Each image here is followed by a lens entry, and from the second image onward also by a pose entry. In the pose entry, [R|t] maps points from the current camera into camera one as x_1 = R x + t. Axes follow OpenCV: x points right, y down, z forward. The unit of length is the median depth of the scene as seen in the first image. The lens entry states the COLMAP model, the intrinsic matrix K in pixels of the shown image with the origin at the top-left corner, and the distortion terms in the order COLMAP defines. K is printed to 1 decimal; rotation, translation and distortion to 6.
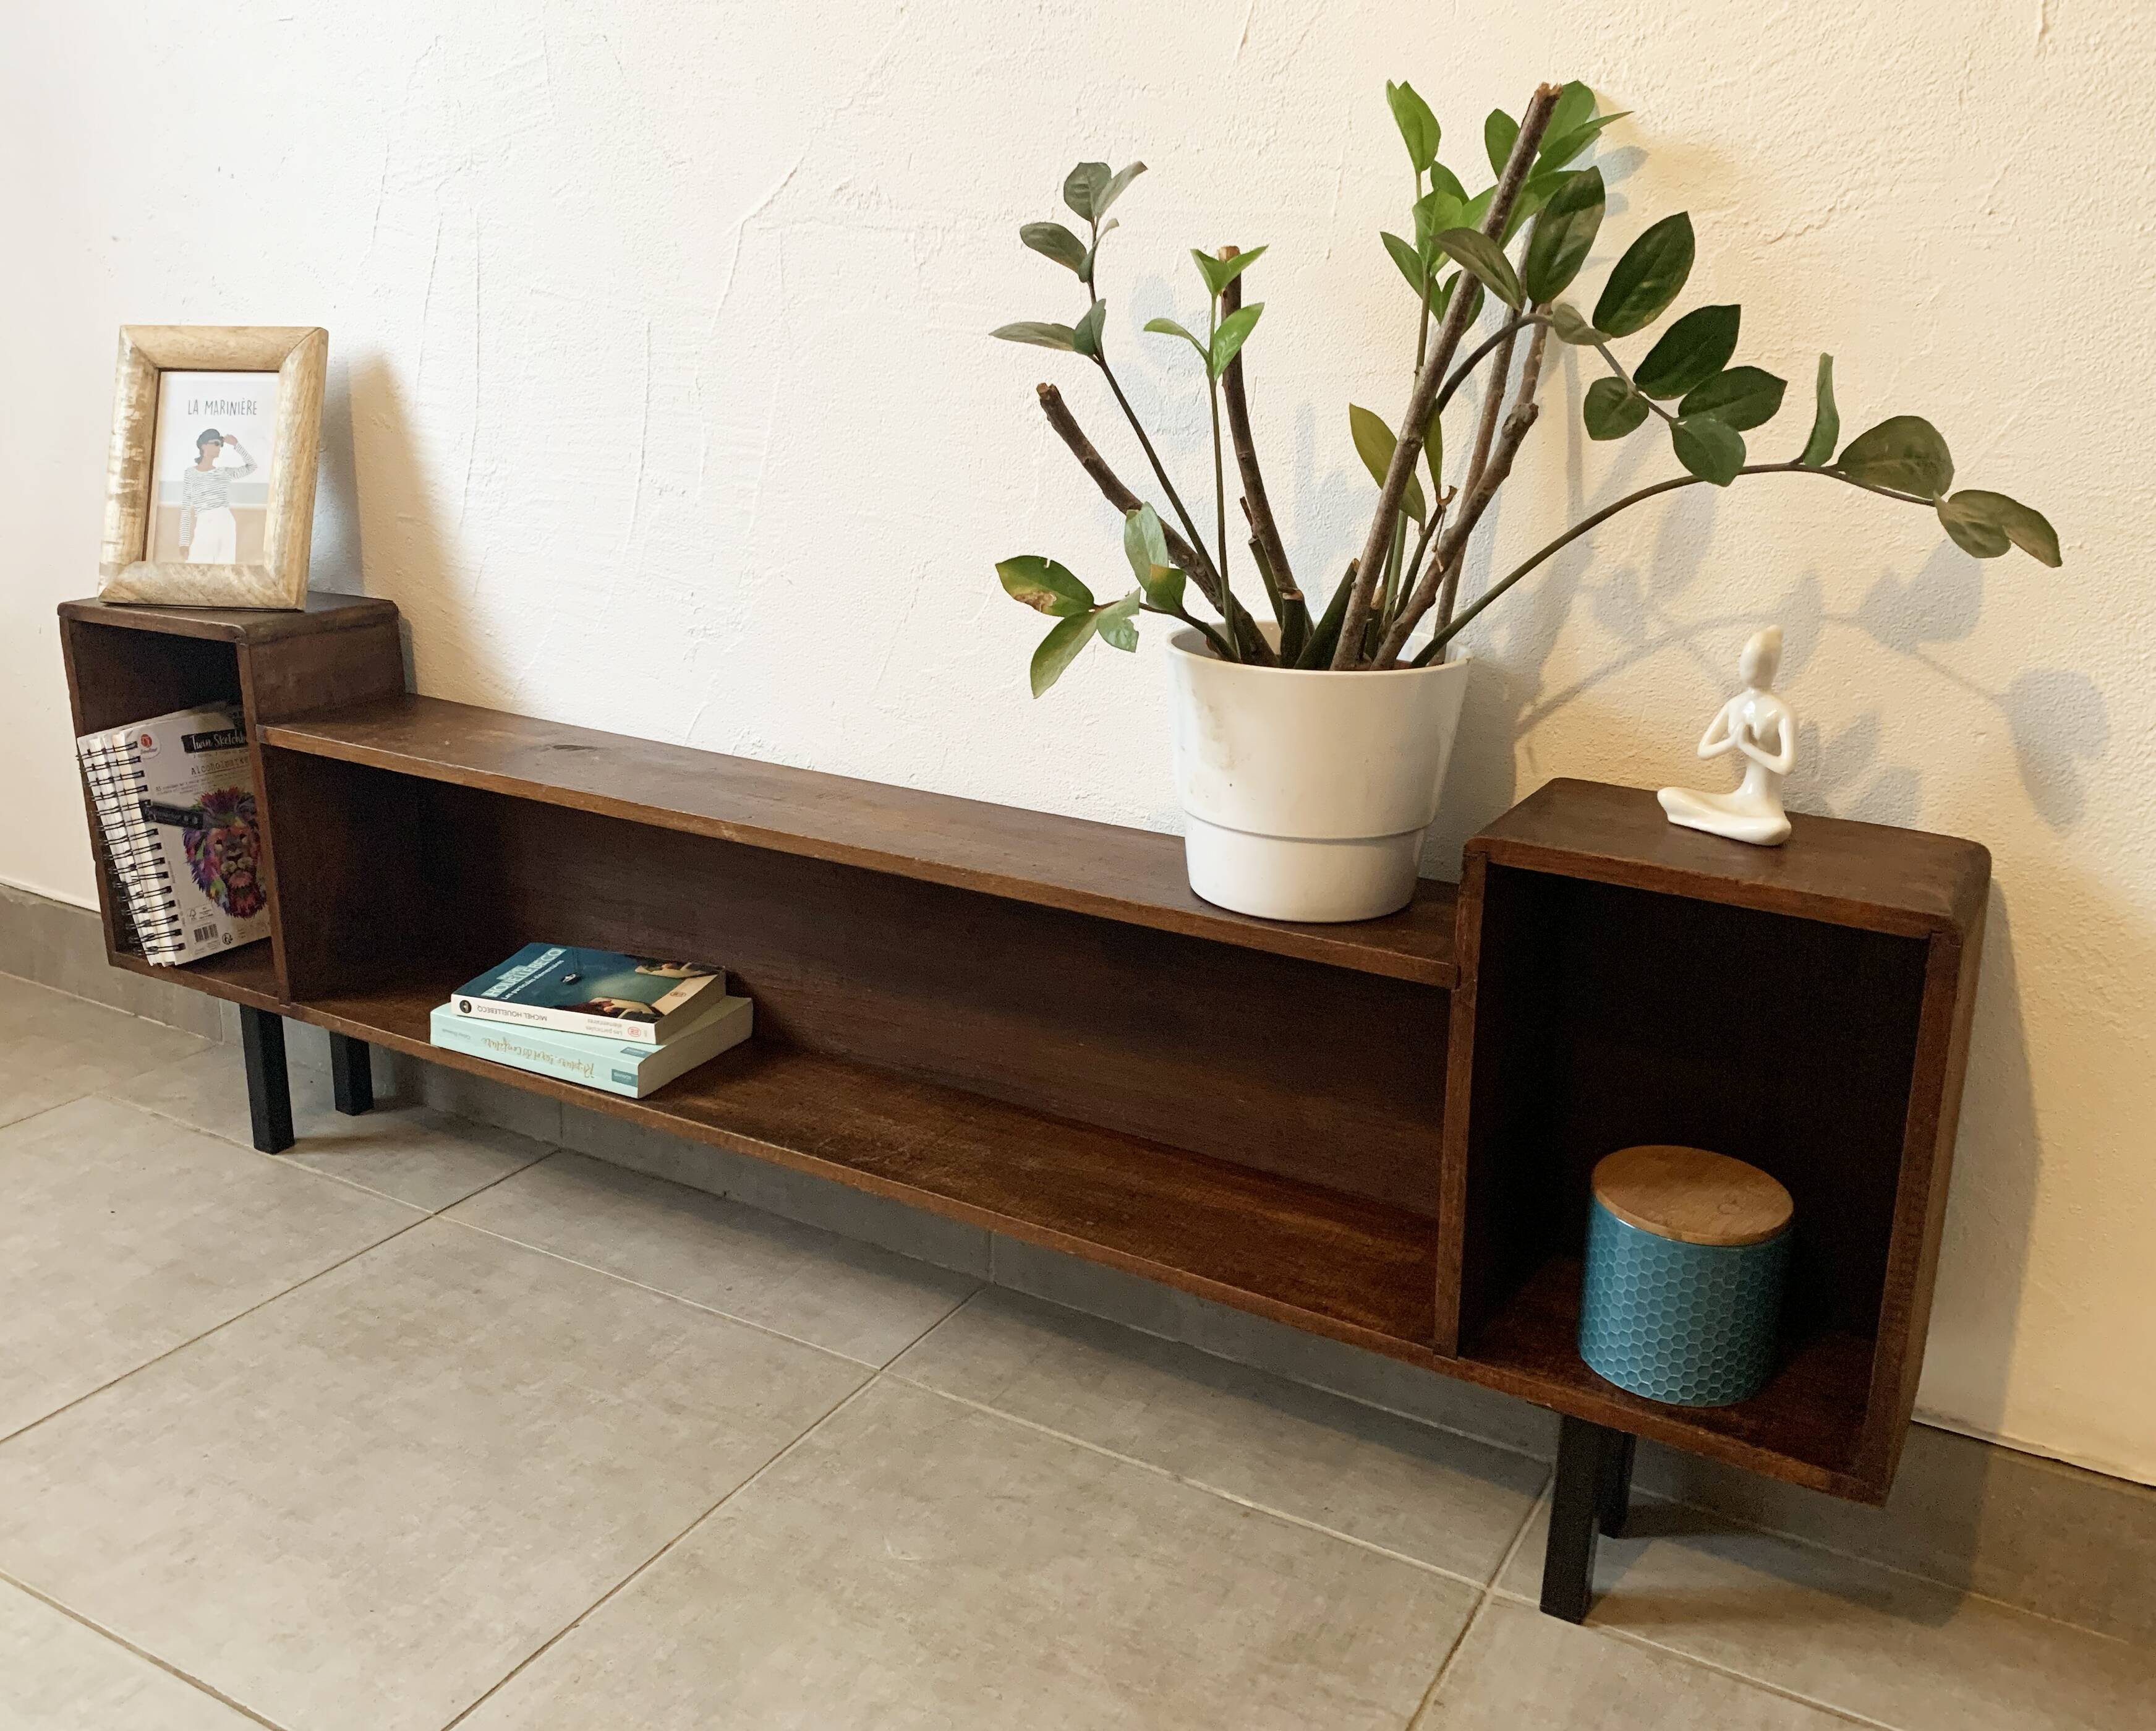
lens RADIAL K [[1920.7, 0, 1076.1], [0, 1920.7, 819.6], [0, 0, 1]] dist [0.008294, -0.012792]
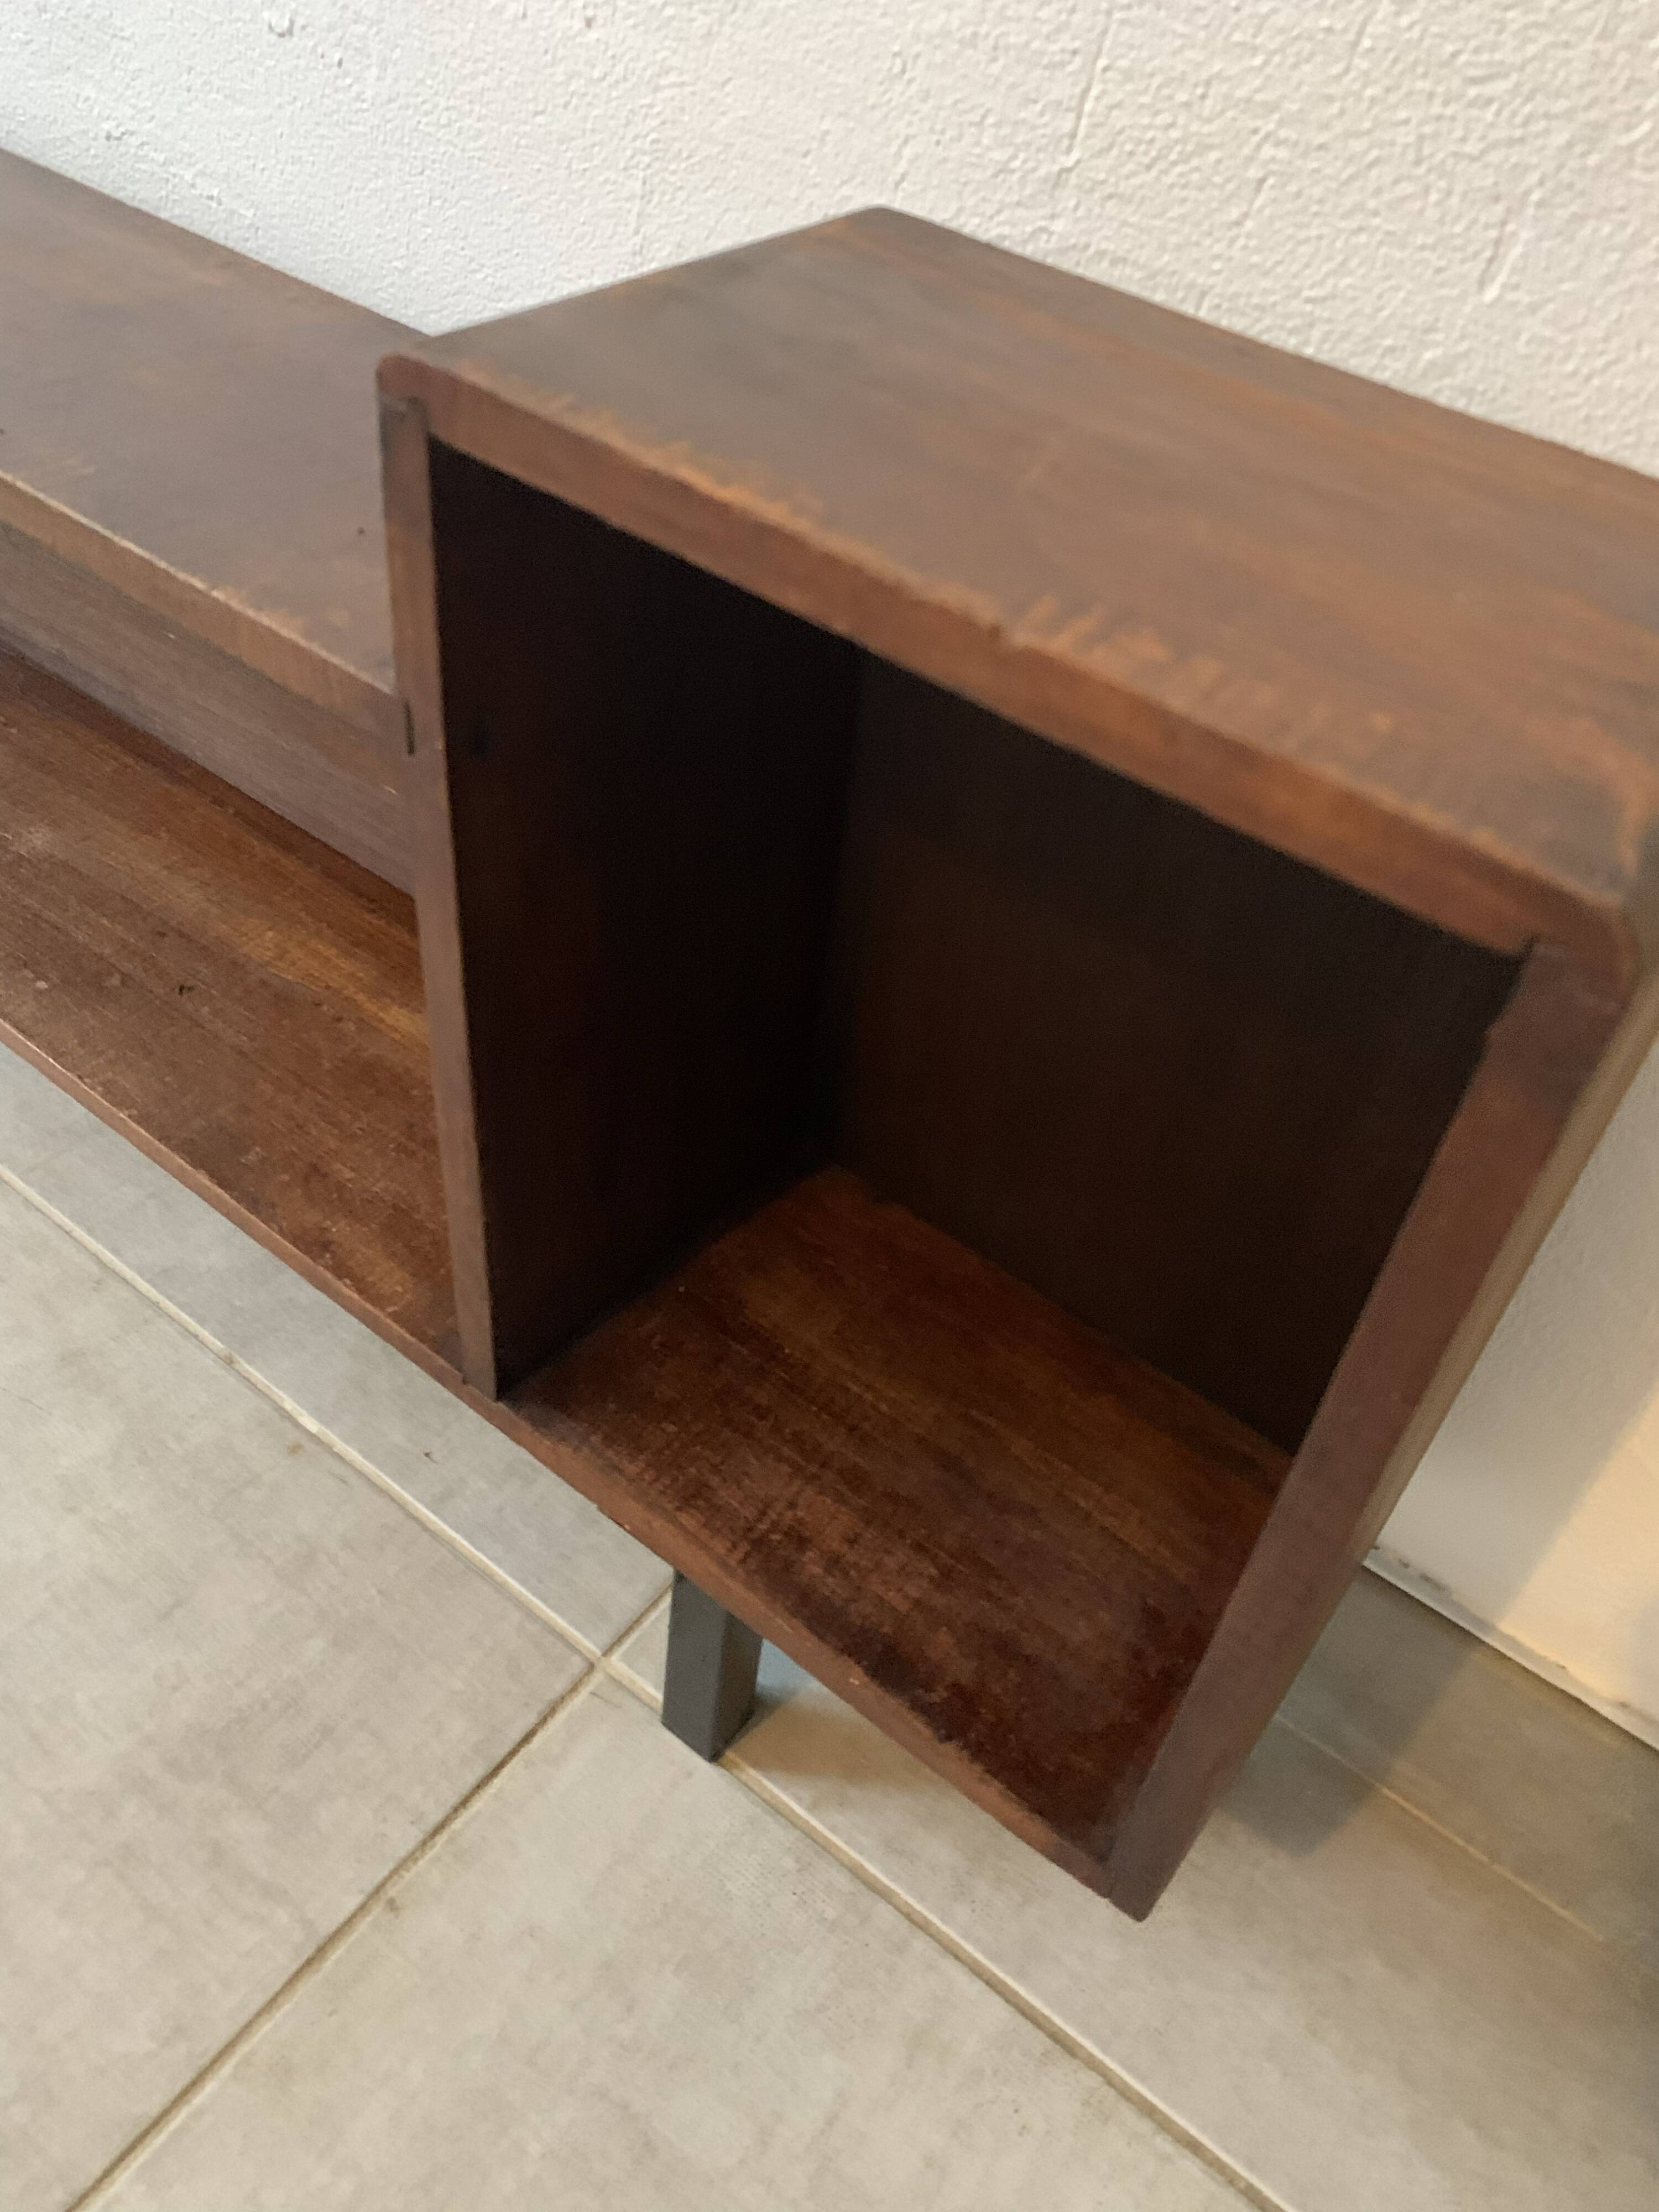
lens RADIAL K [[1703.8, 0, 852.7], [0, 1703.8, 1085.5], [0, 0, 1]] dist [0.011800, -0.014578]
pose [[0.988776, 0.146624, -0.028684, 0.256814], [-0.118046, 0.884397, 0.451561, -0.017903], [0.091577, -0.443107, 0.891779, 0.546380]]
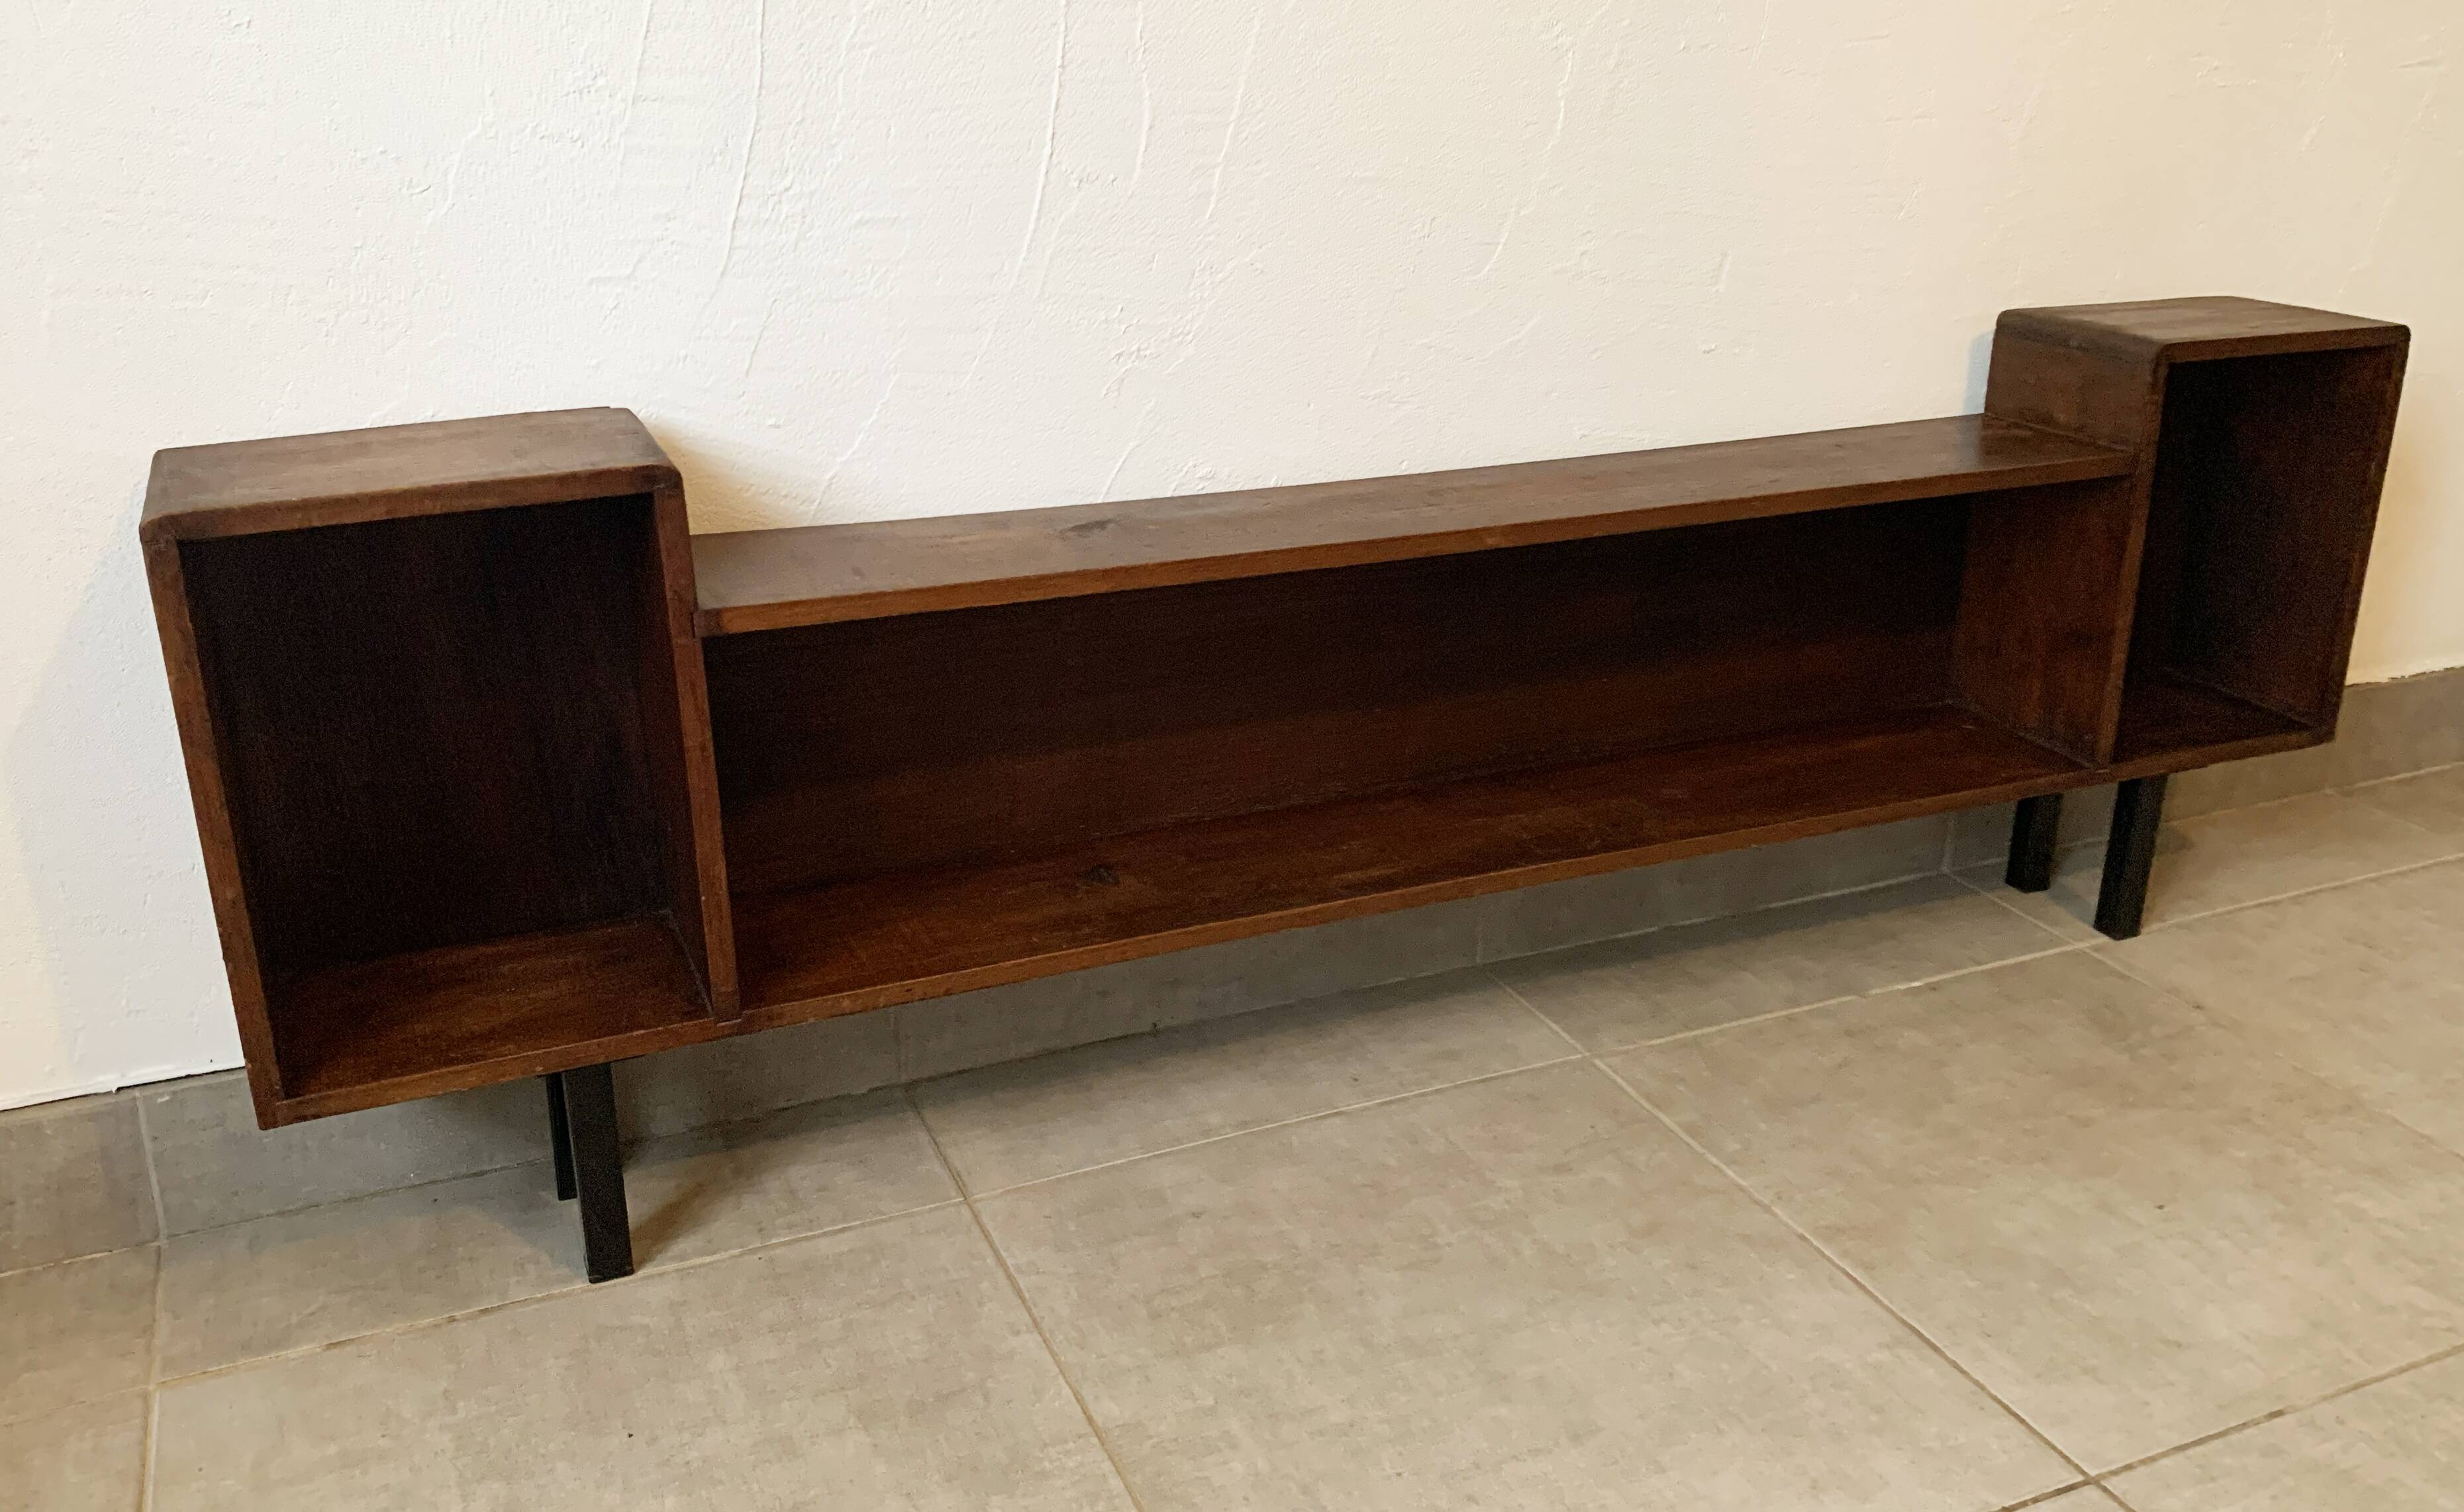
lens RADIAL K [[2048.8, 0, 1194.3], [0, 2048.8, 676.8], [0, 0, 1]] dist [0.032298, -0.052618]
pose [[0.600459, -0.280770, 0.748743, -1.013057], [0.225804, 0.957761, 0.178065, -0.135116], [-0.767112, 0.062148, 0.638495, 0.514511]]
